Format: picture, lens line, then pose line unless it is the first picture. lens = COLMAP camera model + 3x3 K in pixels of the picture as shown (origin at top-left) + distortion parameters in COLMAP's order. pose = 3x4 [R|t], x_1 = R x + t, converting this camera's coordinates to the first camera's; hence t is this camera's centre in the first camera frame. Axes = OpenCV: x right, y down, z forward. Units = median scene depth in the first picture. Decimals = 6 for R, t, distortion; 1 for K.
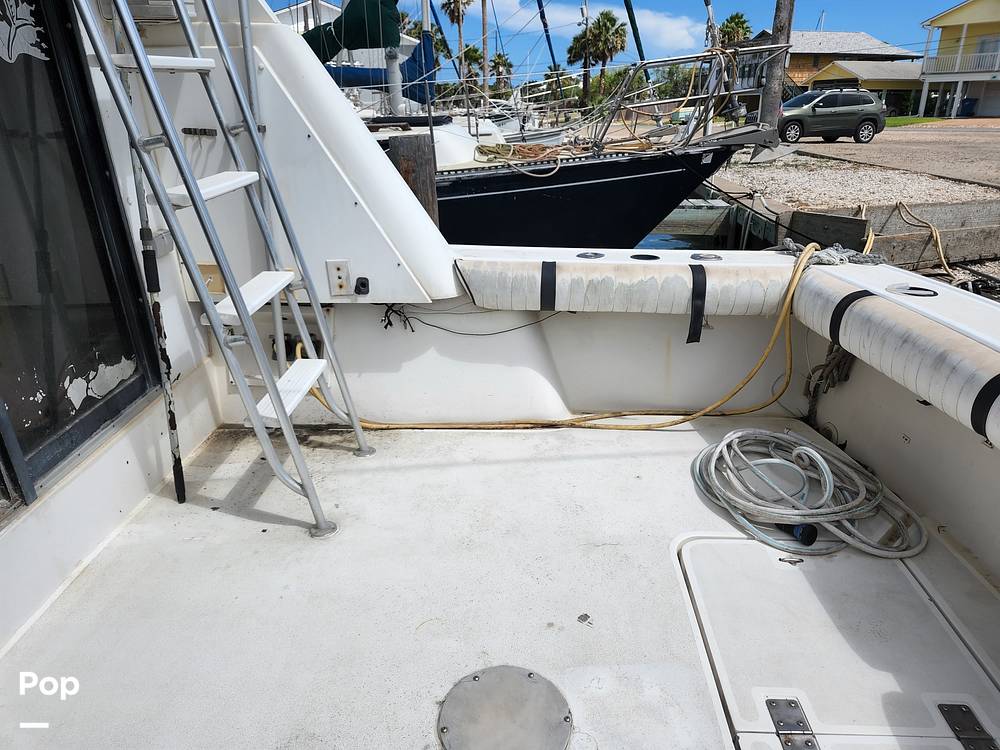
lens RADIAL K [[666.9, 0, 508.5], [0, 666.9, 378.7], [0, 0, 1]] dist [0.030396, -0.004002]
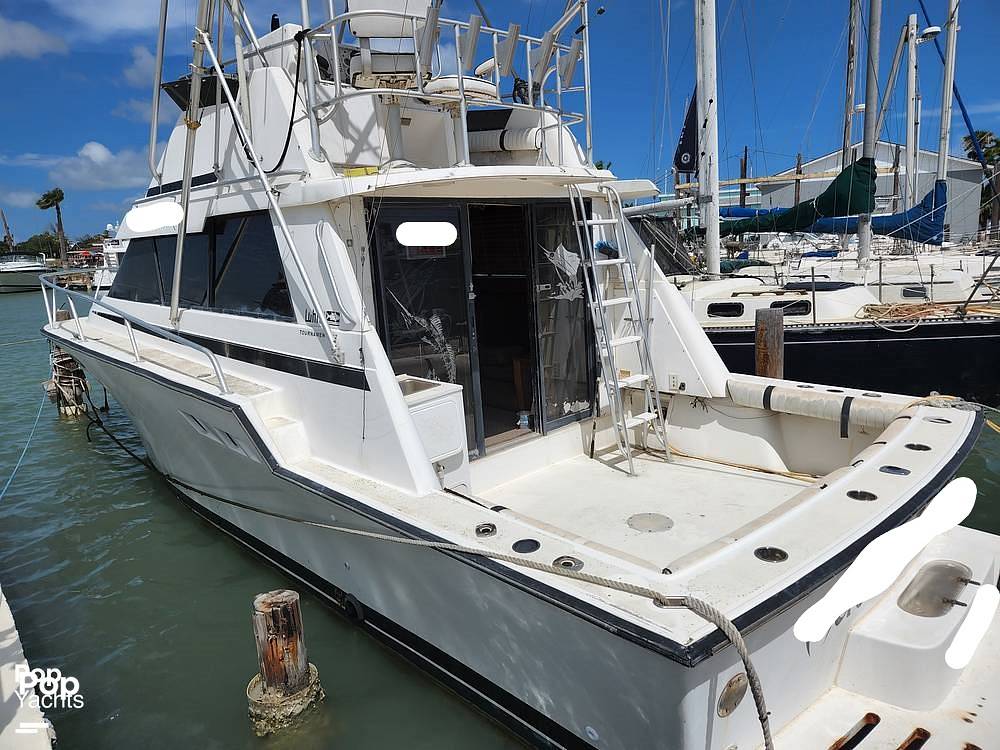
lens RADIAL K [[666.9, 0, 508.5], [0, 666.9, 378.7], [0, 0, 1]] dist [0.030396, -0.004002]
pose [[0.754717, 0.111765, -0.646461, 0.768716], [-0.218074, 0.972089, -0.086531, 0.152755], [0.618746, 0.206282, 0.758025, -1.033143]]
